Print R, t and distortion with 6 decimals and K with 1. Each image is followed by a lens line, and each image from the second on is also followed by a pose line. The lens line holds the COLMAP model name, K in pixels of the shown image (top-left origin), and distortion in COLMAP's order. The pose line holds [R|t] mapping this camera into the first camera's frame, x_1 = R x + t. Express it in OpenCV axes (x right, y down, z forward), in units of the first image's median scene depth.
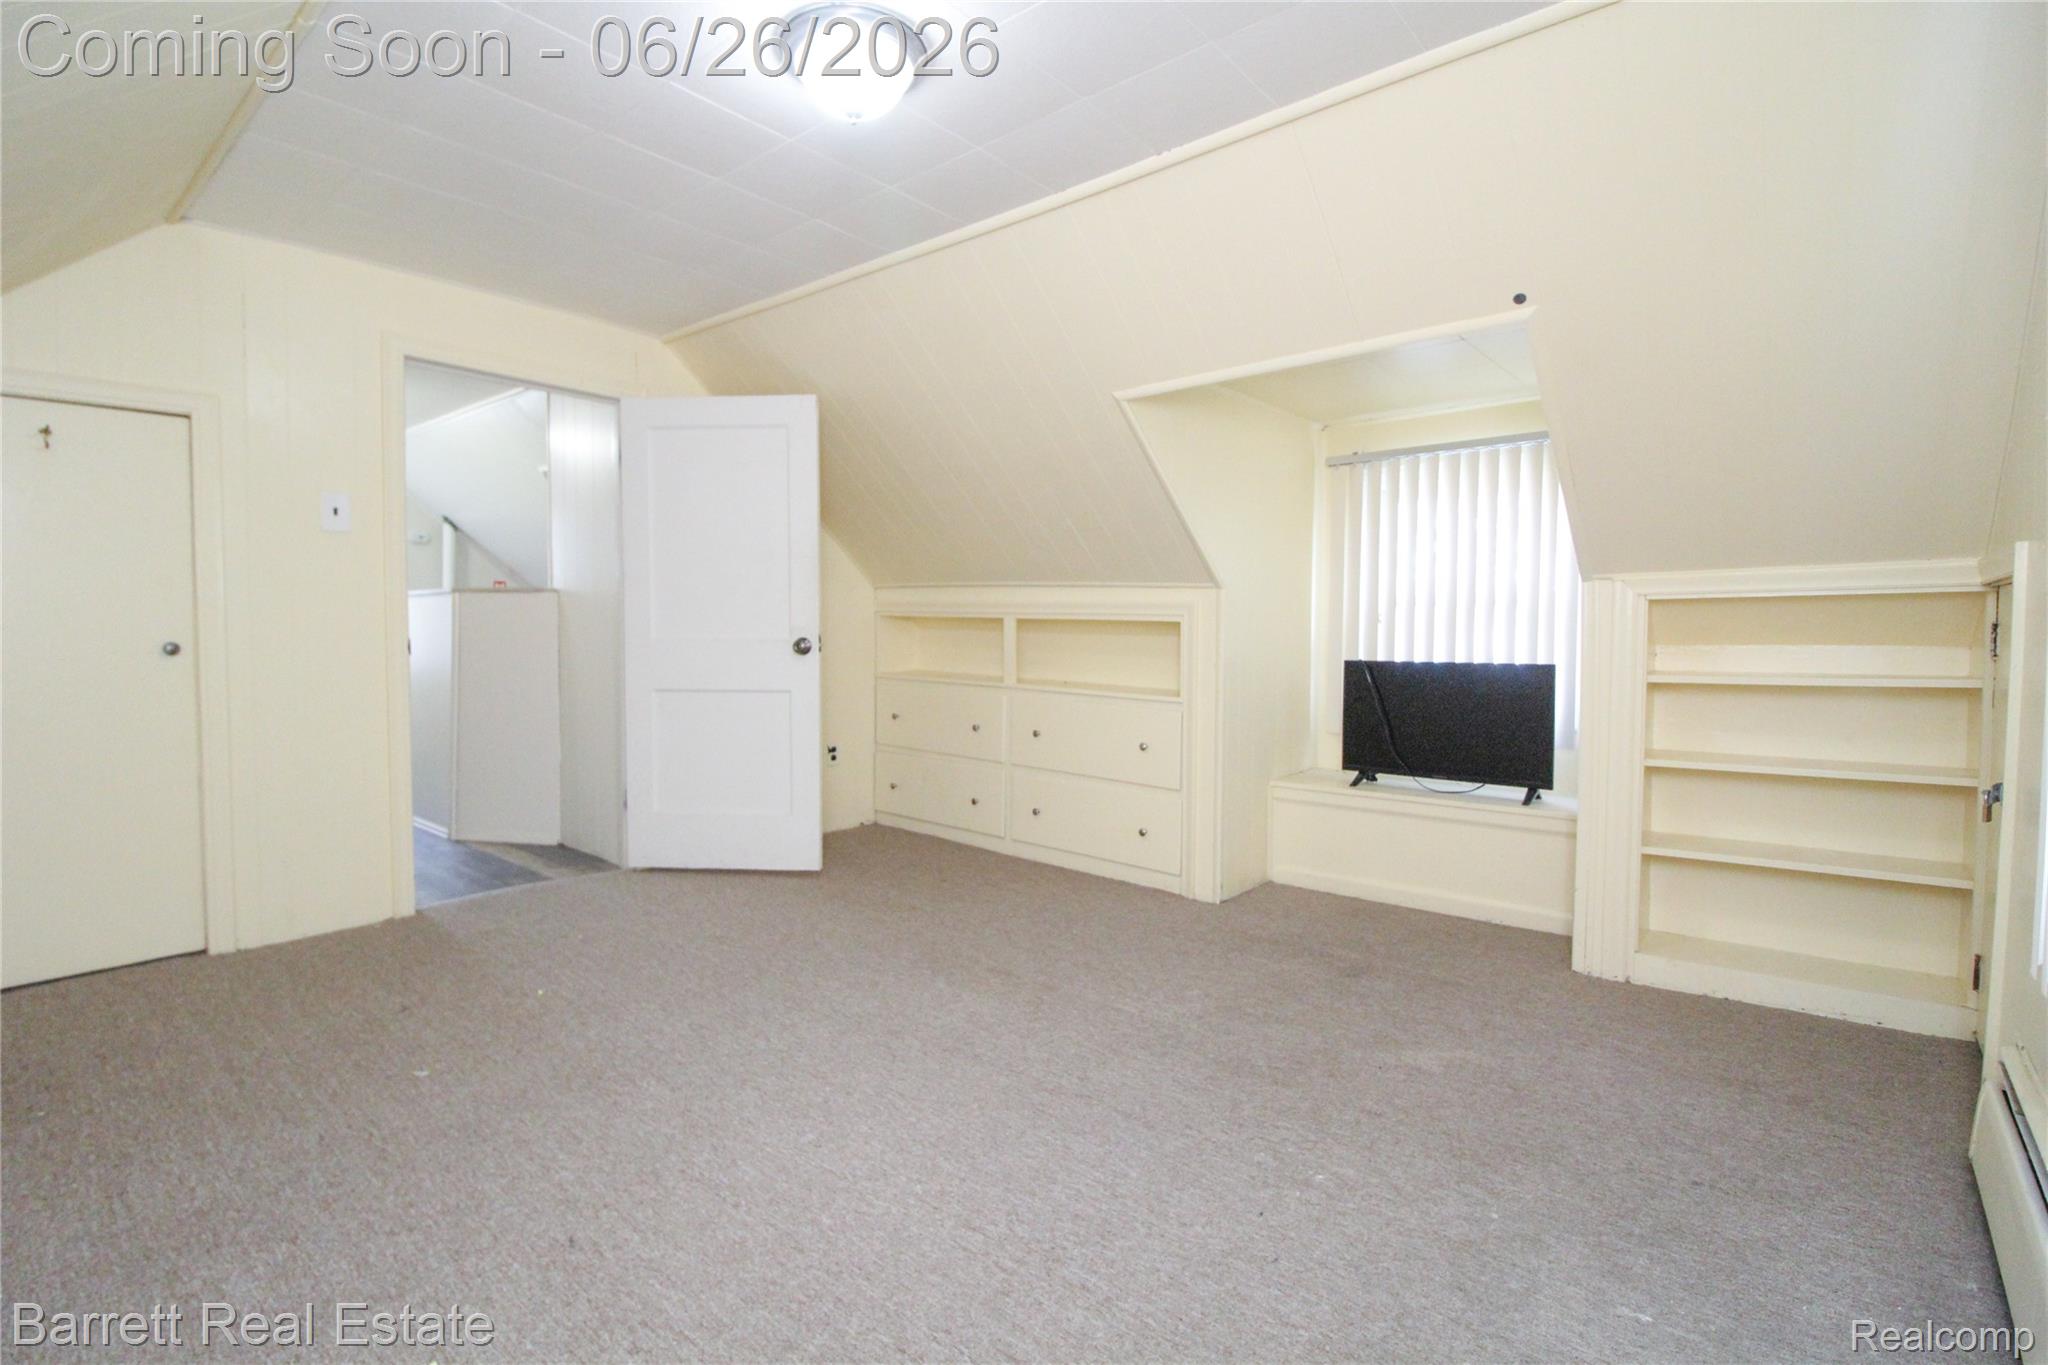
lens RADIAL K [[964.4, 0, 1015.9], [0, 964.4, 680.1], [0, 0, 1]] dist [0.000619, -0.002710]
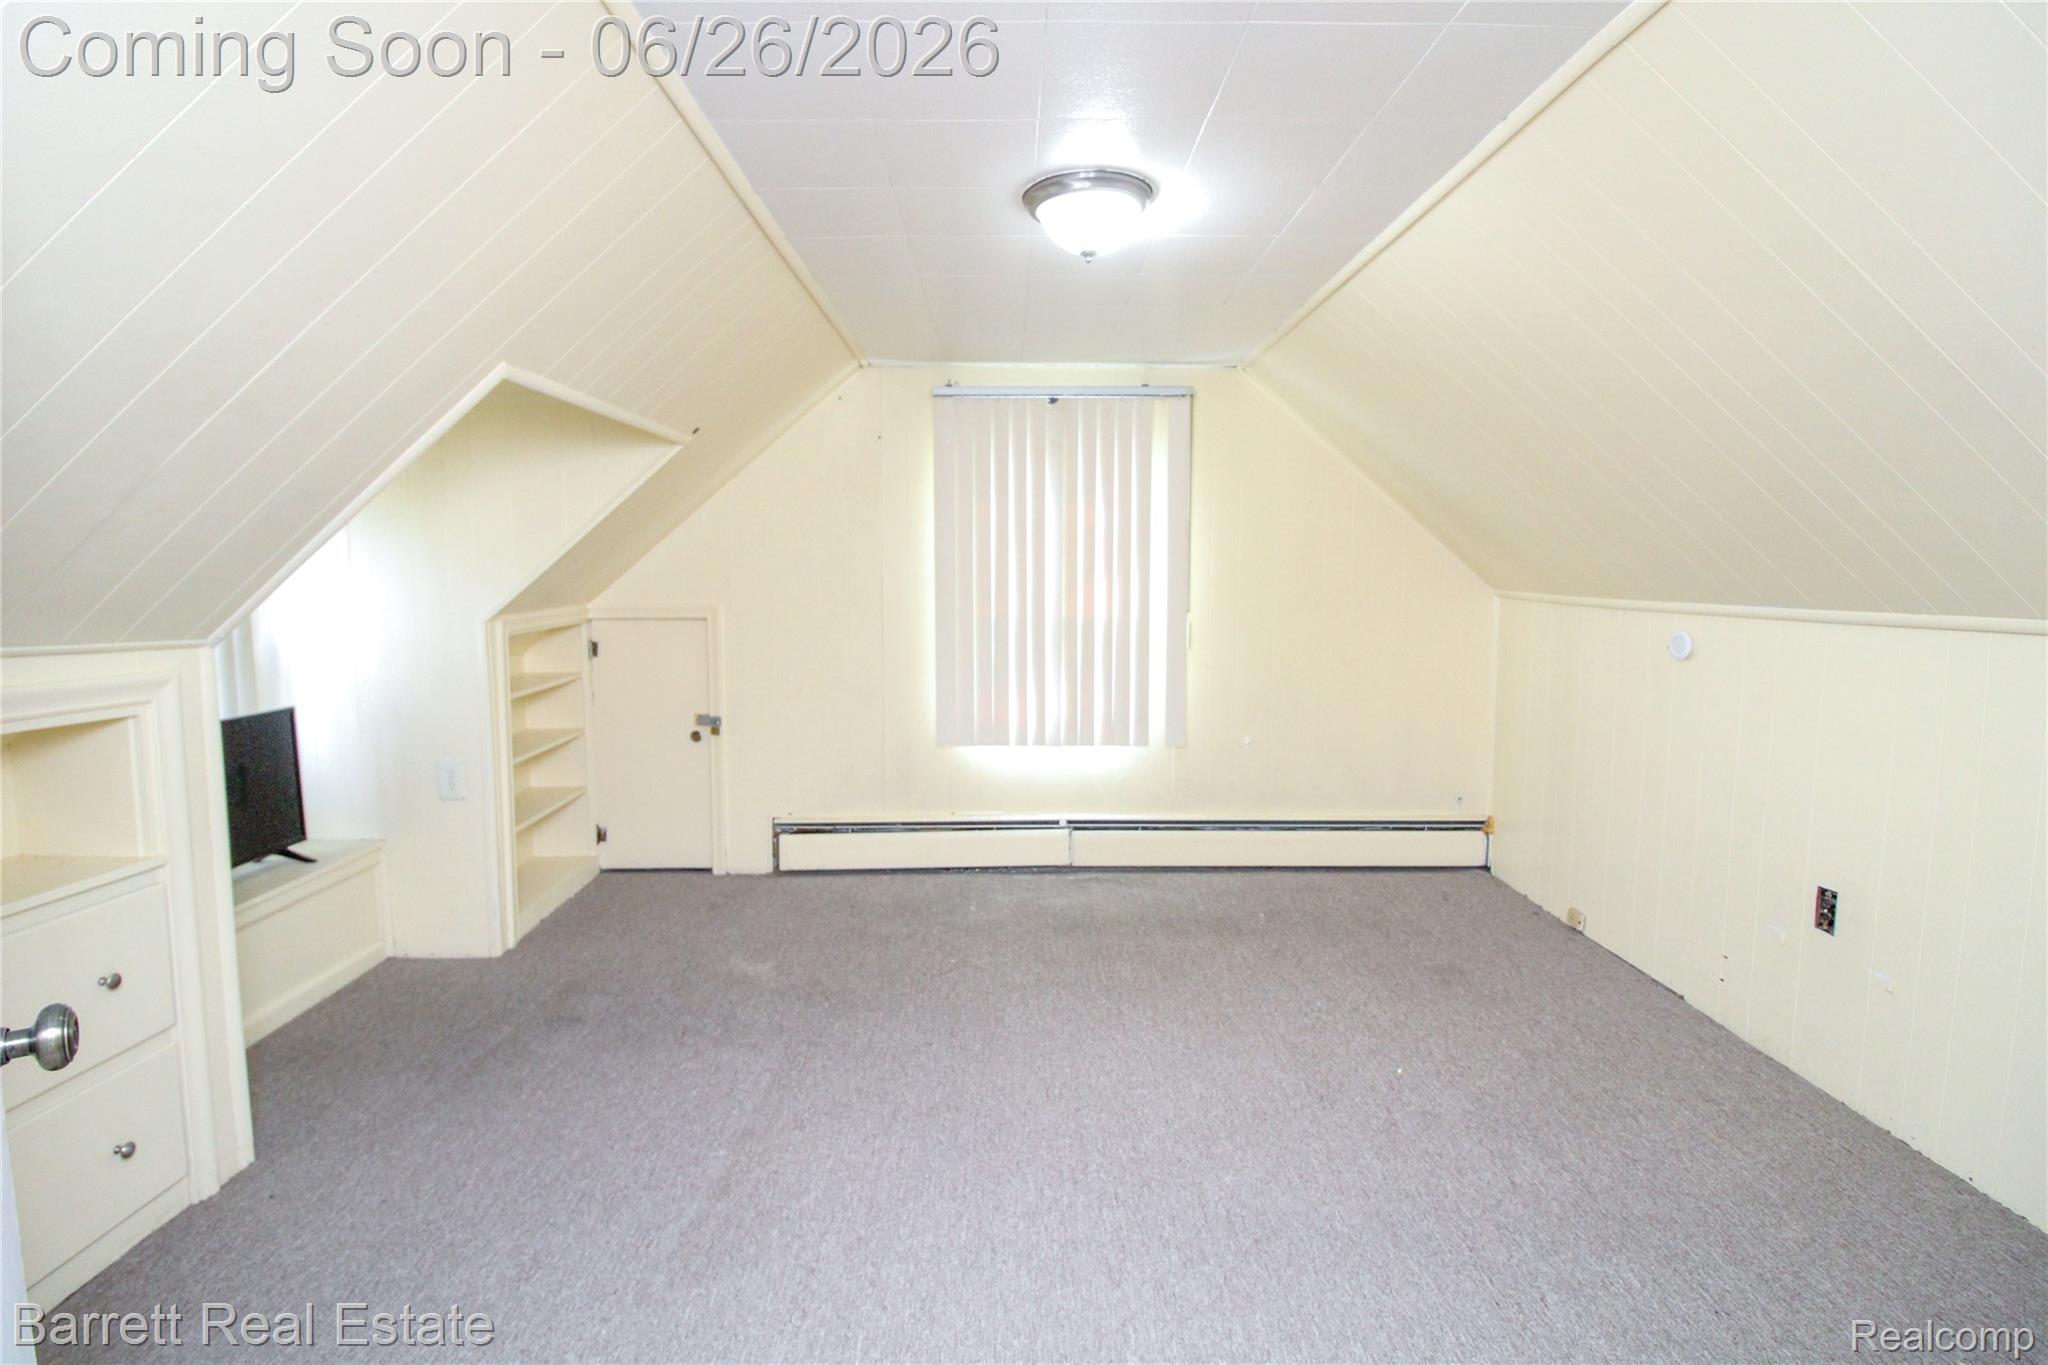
lens RADIAL K [[964.4, 0, 1017.8], [0, 964.4, 672.6], [0, 0, 1]] dist [0.000619, -0.002710]
pose [[-0.667009, -0.077930, 0.740963, -0.821138], [0.035389, 0.990078, 0.135988, -0.210571], [-0.744209, 0.116927, -0.657633, 1.537819]]
